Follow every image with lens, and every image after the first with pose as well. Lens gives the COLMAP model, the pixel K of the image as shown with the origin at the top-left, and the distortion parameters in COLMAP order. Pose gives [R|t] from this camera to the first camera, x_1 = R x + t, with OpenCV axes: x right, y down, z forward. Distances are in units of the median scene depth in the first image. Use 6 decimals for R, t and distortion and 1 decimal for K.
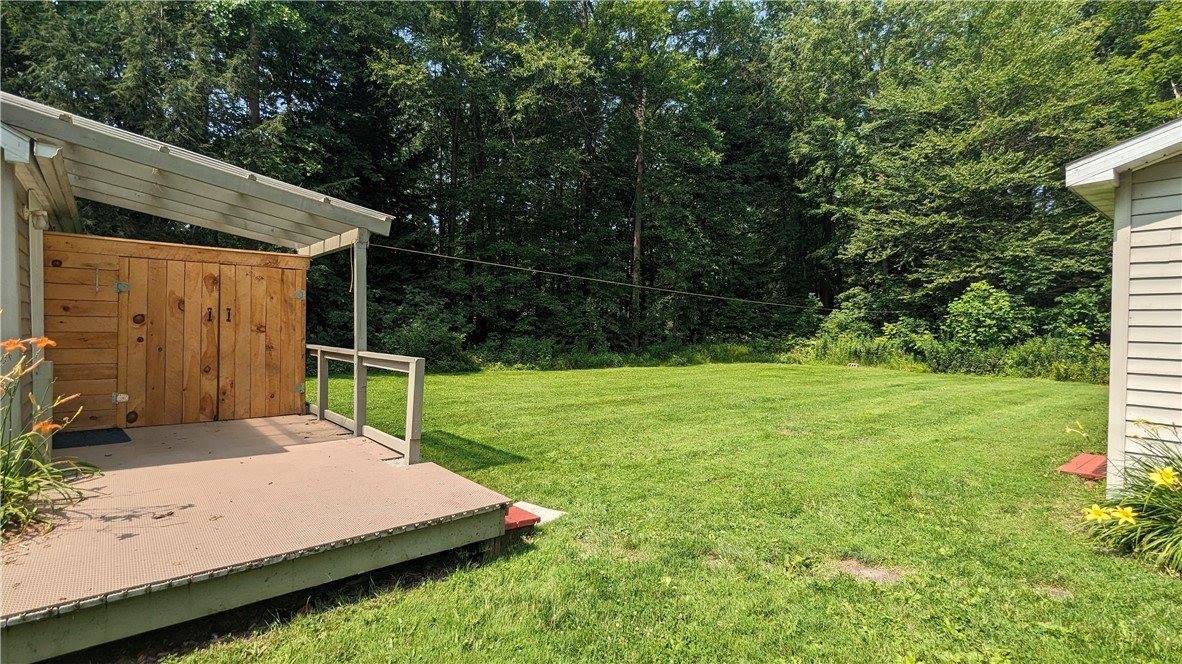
lens RADIAL K [[558.5, 0, 591.0], [0, 558.5, 331.1], [0, 0, 1]] dist [-0.004505, 0.003091]
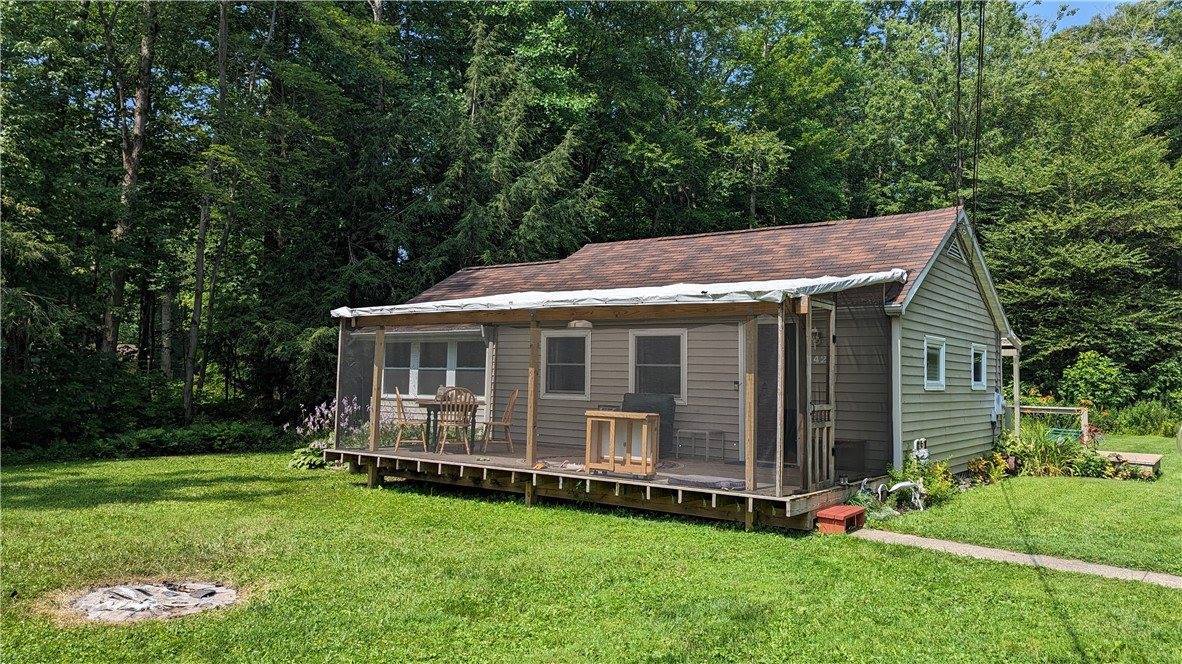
lens RADIAL K [[838.6, 0, 606.4], [0, 838.6, 315.4], [0, 0, 1]] dist [0.065855, -0.048593]
pose [[0.972583, 0.026038, 0.231094, -0.647190], [-0.006323, 0.996306, -0.085647, -0.005789], [-0.232470, 0.081837, 0.969154, -0.442972]]
